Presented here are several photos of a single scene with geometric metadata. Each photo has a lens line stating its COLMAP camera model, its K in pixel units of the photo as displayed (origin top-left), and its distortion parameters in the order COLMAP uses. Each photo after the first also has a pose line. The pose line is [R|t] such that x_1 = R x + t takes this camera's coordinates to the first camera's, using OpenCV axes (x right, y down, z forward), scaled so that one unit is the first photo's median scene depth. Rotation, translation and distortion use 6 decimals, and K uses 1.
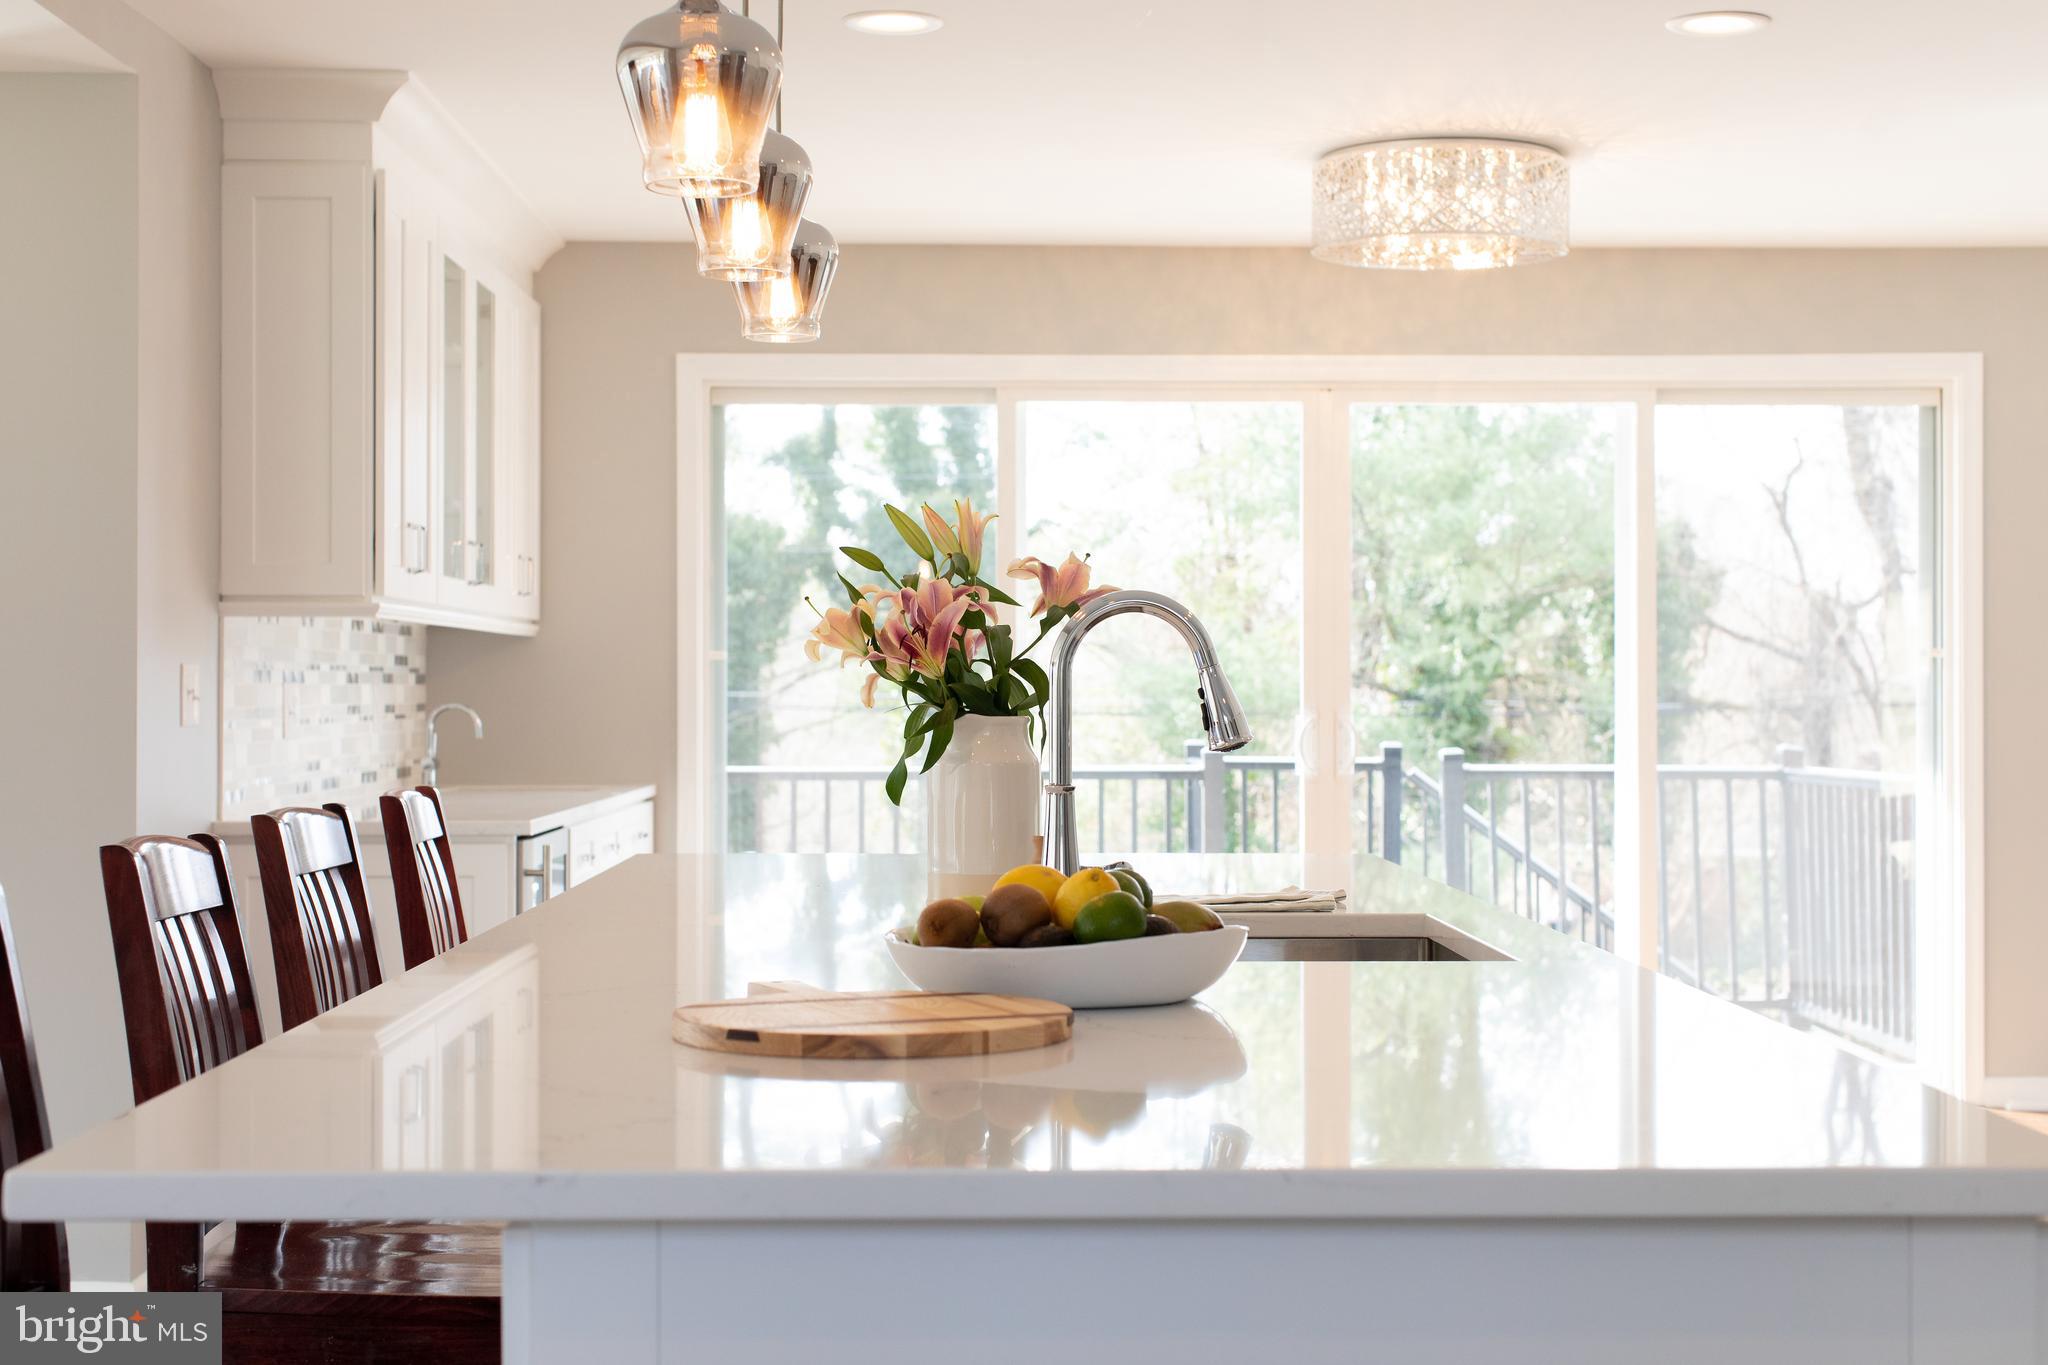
lens RADIAL K [[2928.9, 0, 881.6], [0, 2928.9, 683.8], [0, 0, 1]] dist [-0.084395, -0.044712]
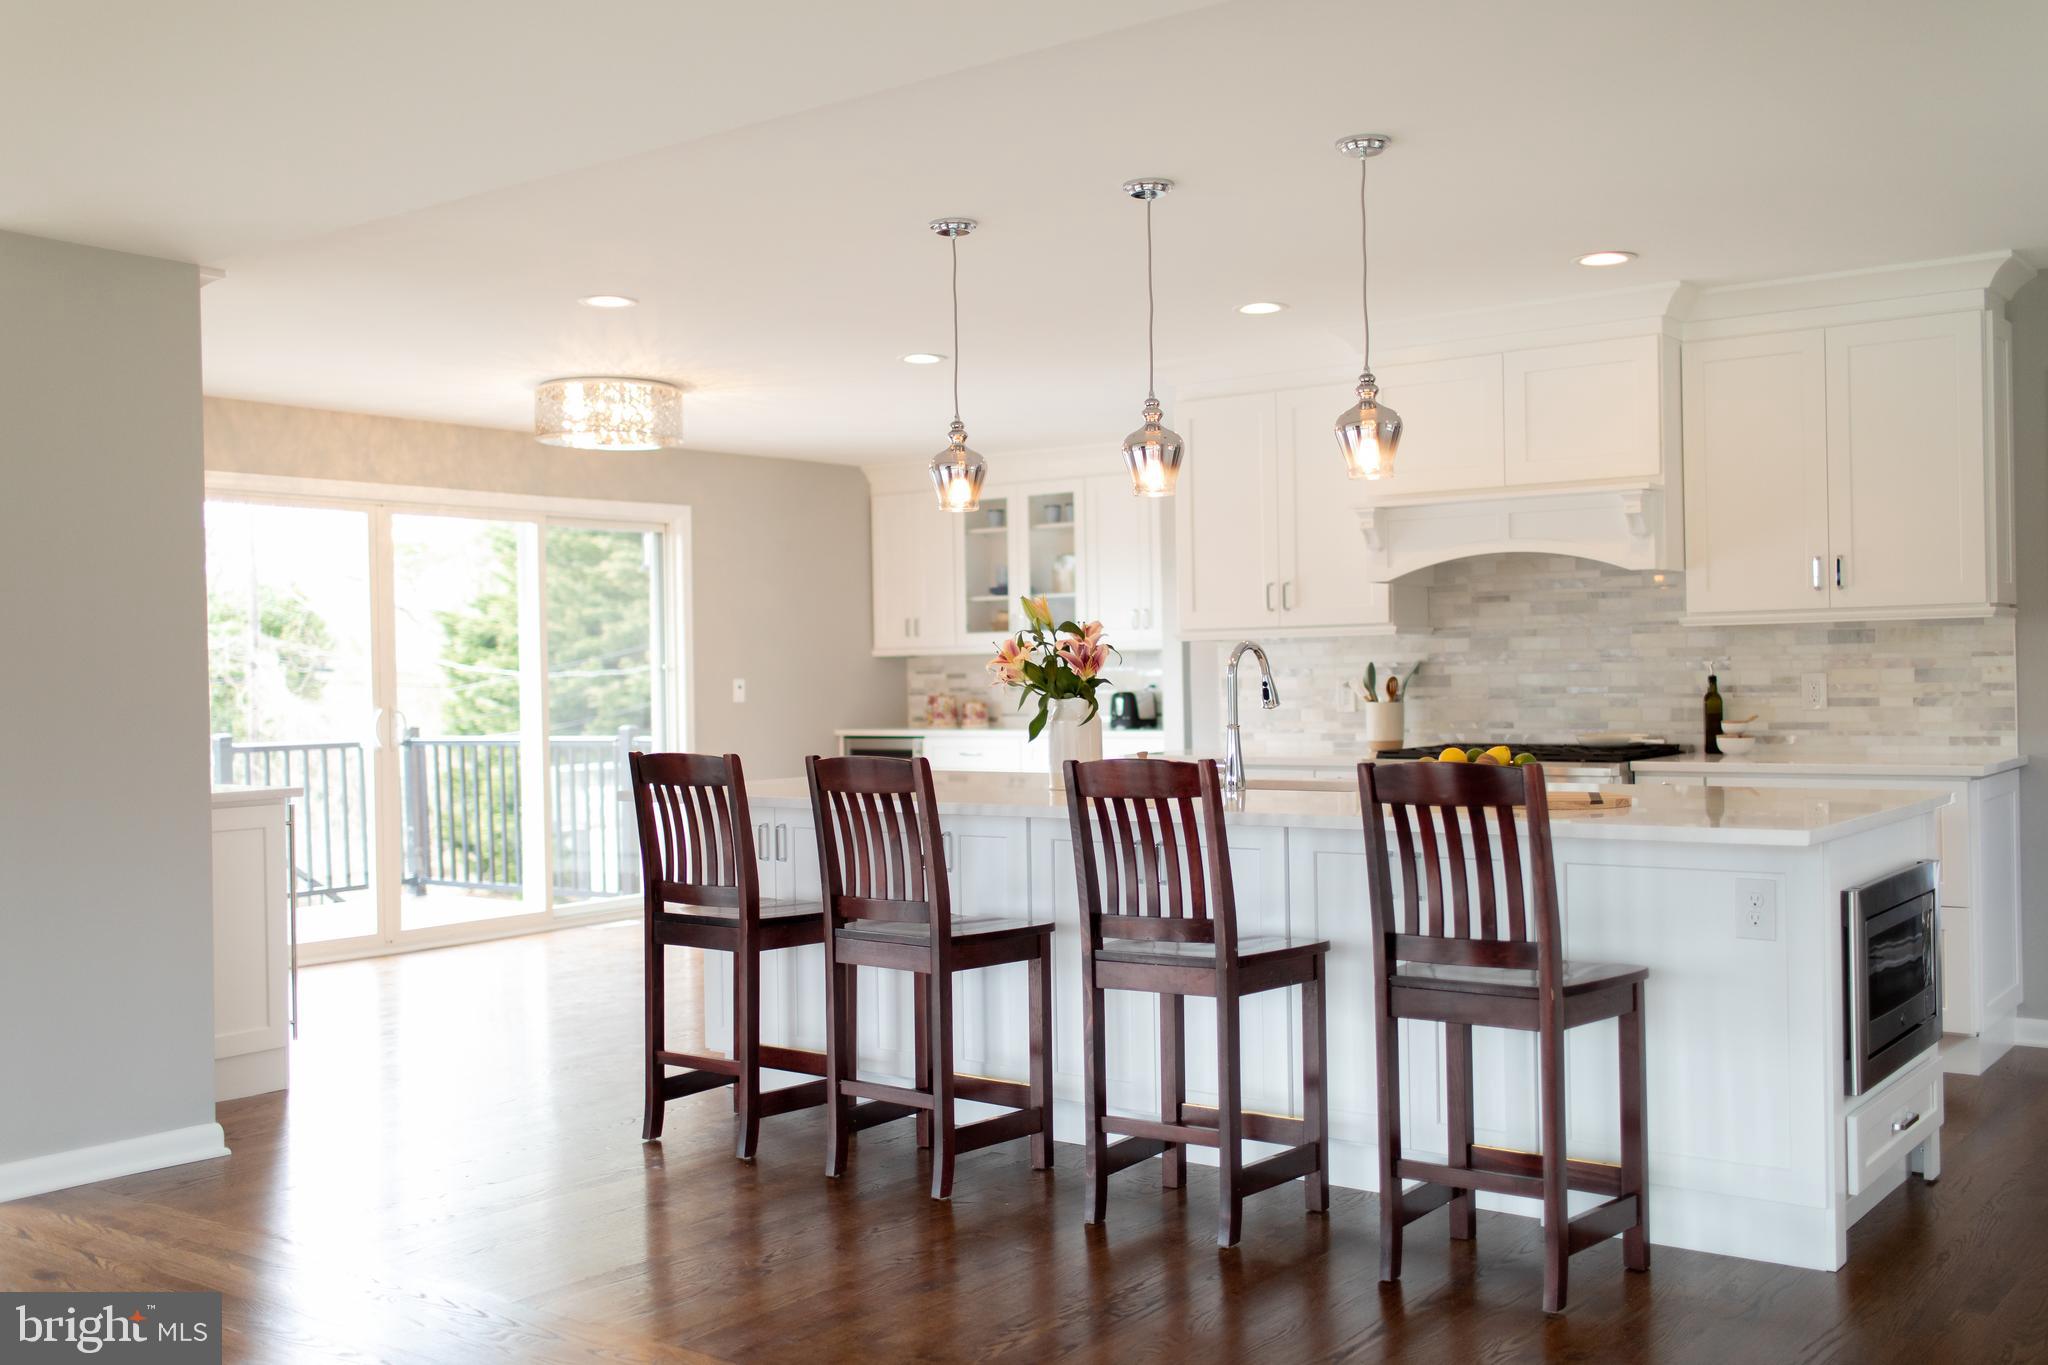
lens RADIAL K [[1936.0, 0, 1024.0], [0, 1936.0, 682.5], [0, 0, 1]] dist [0.005137, -0.006940]
pose [[0.583537, -0.014421, 0.811958, -0.509801], [0.016500, 0.999846, 0.005900, -0.004226], [-0.811919, 0.009955, 0.583685, 0.094519]]
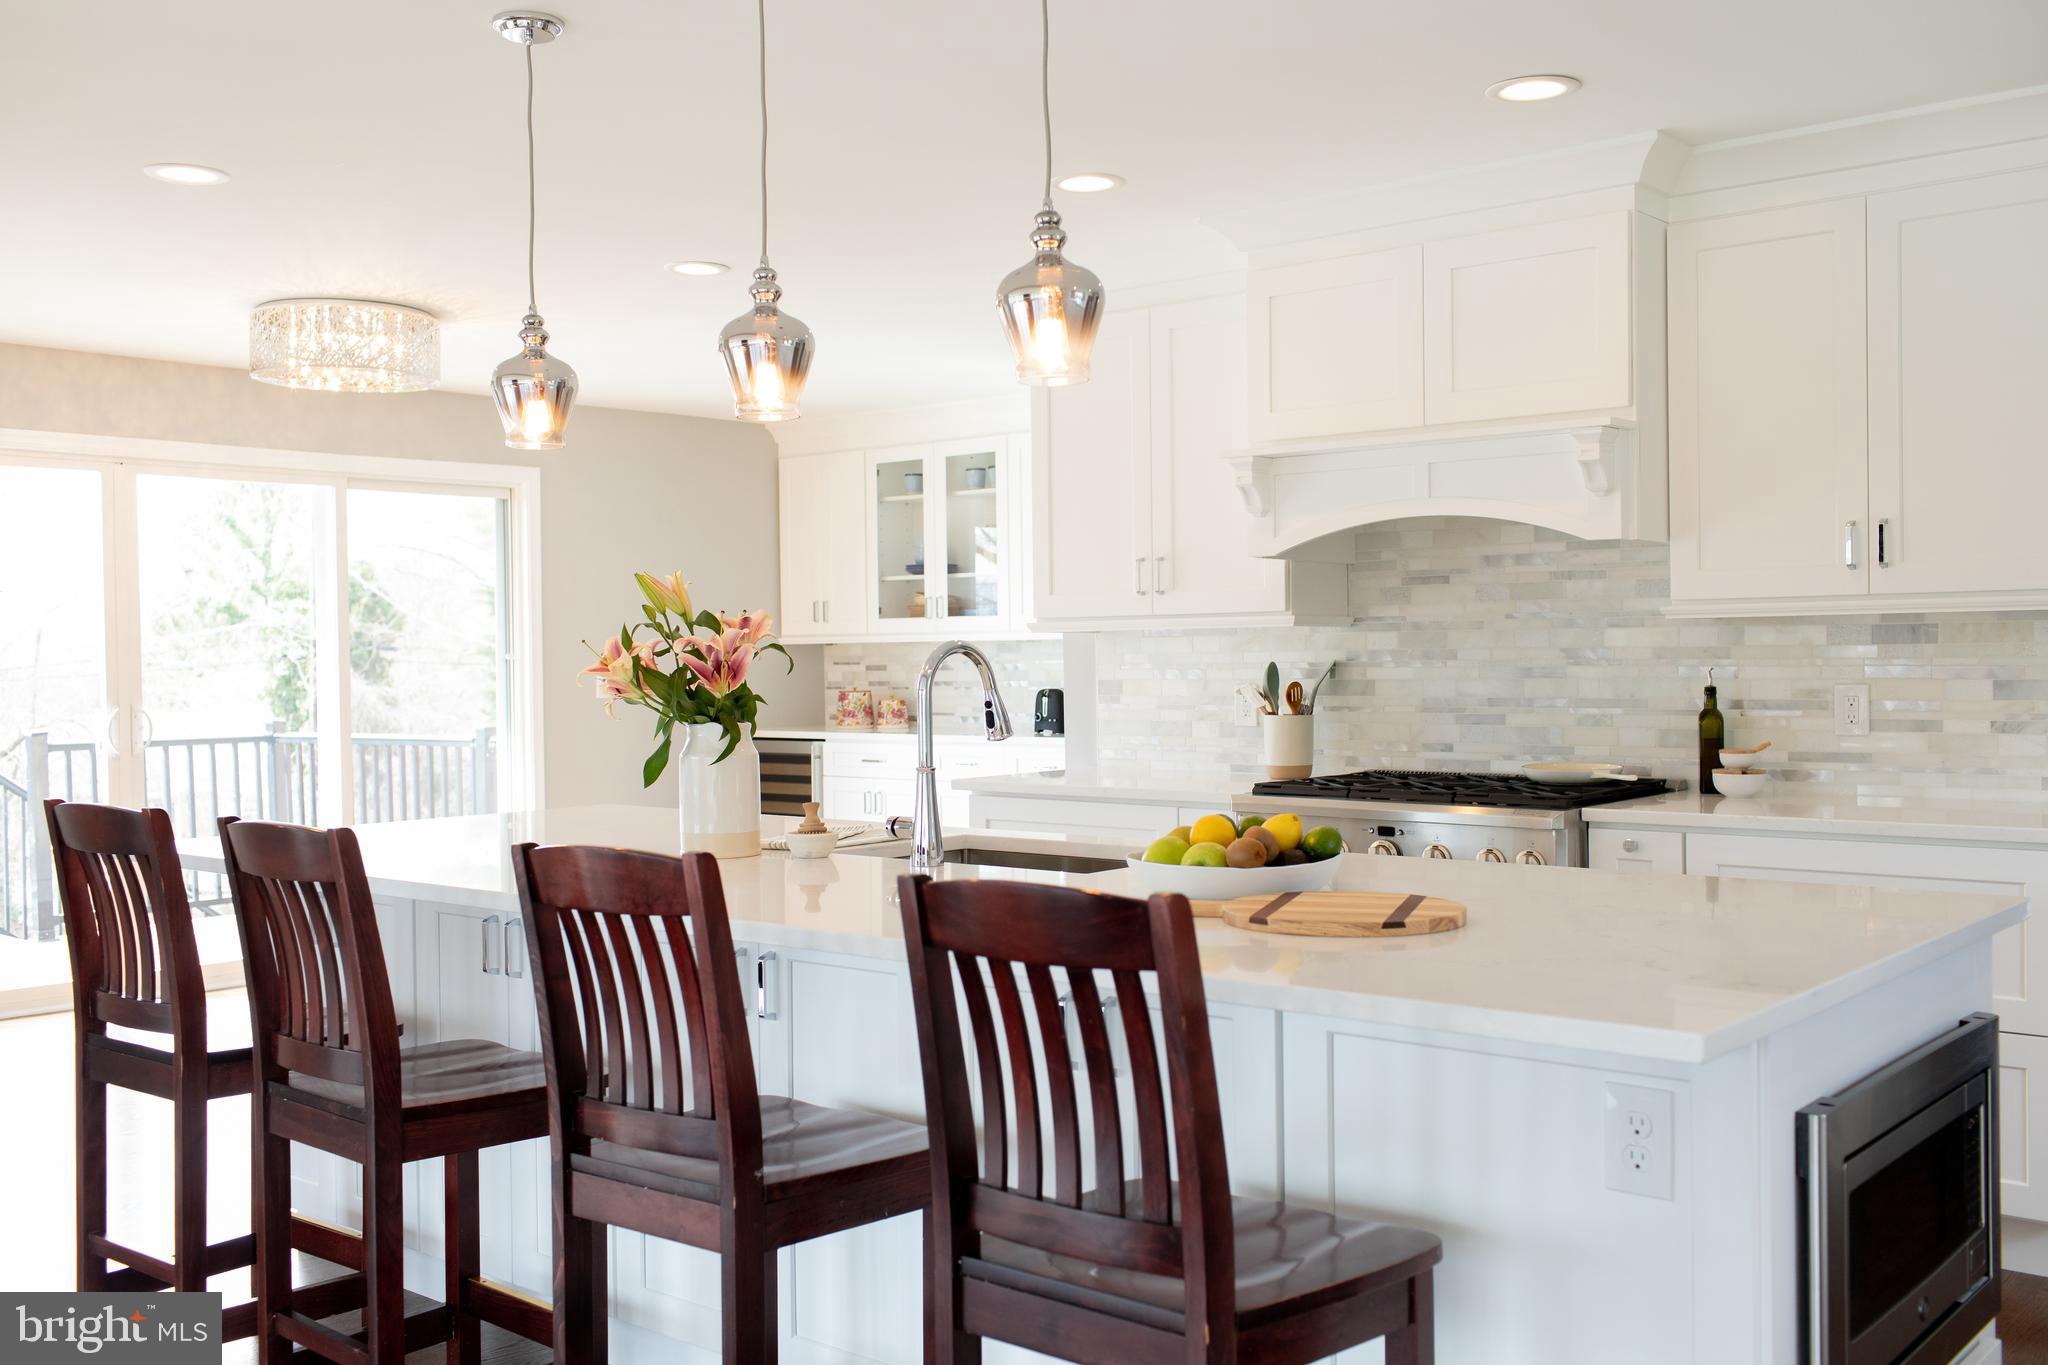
lens RADIAL K [[1925.8, 0, 1034.2], [0, 1925.8, 682.8], [0, 0, 1]] dist [0.006277, 0.012731]
pose [[0.624874, -0.019970, 0.780470, -0.276839], [0.011783, 0.999800, 0.016148, -0.010334], [-0.780637, -0.000894, 0.624985, 0.126870]]
